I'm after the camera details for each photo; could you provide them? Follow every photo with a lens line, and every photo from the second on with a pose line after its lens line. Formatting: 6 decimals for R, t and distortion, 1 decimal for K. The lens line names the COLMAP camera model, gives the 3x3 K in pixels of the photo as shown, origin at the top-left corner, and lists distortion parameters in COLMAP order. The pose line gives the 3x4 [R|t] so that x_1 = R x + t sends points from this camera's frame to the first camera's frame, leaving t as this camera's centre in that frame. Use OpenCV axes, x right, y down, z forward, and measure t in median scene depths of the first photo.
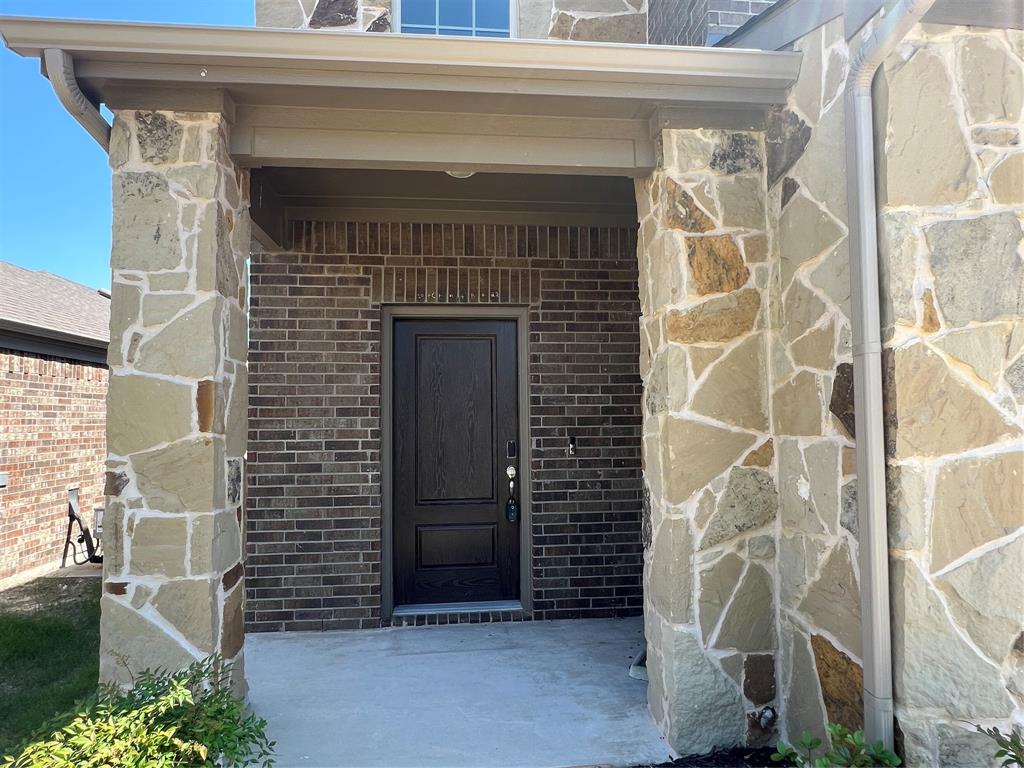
lens RADIAL K [[610.8, 0, 510.4], [0, 610.8, 382.2], [0, 0, 1]] dist [-0.002172, 0.001540]
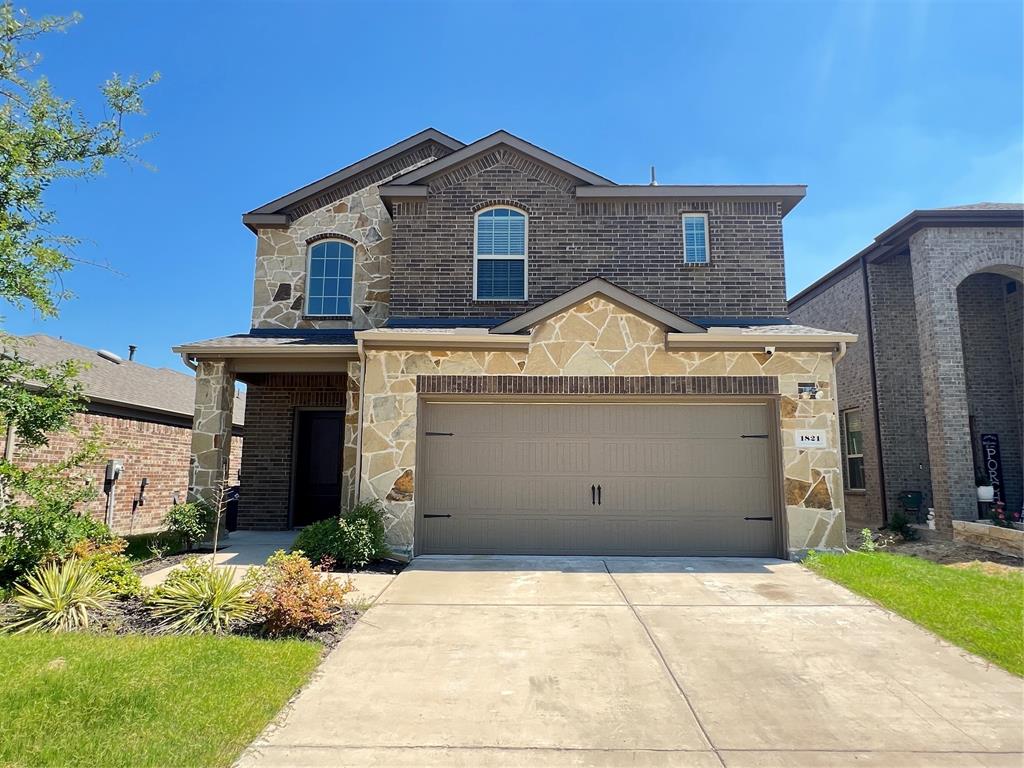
lens RADIAL K [[610.8, 0, 513.5], [0, 610.8, 386.8], [0, 0, 1]] dist [-0.002172, 0.001540]
pose [[0.993478, -0.002375, -0.114002, 1.041167], [-0.008288, 0.995634, -0.092969, 0.024243], [0.113725, 0.093308, 0.989121, -1.511969]]
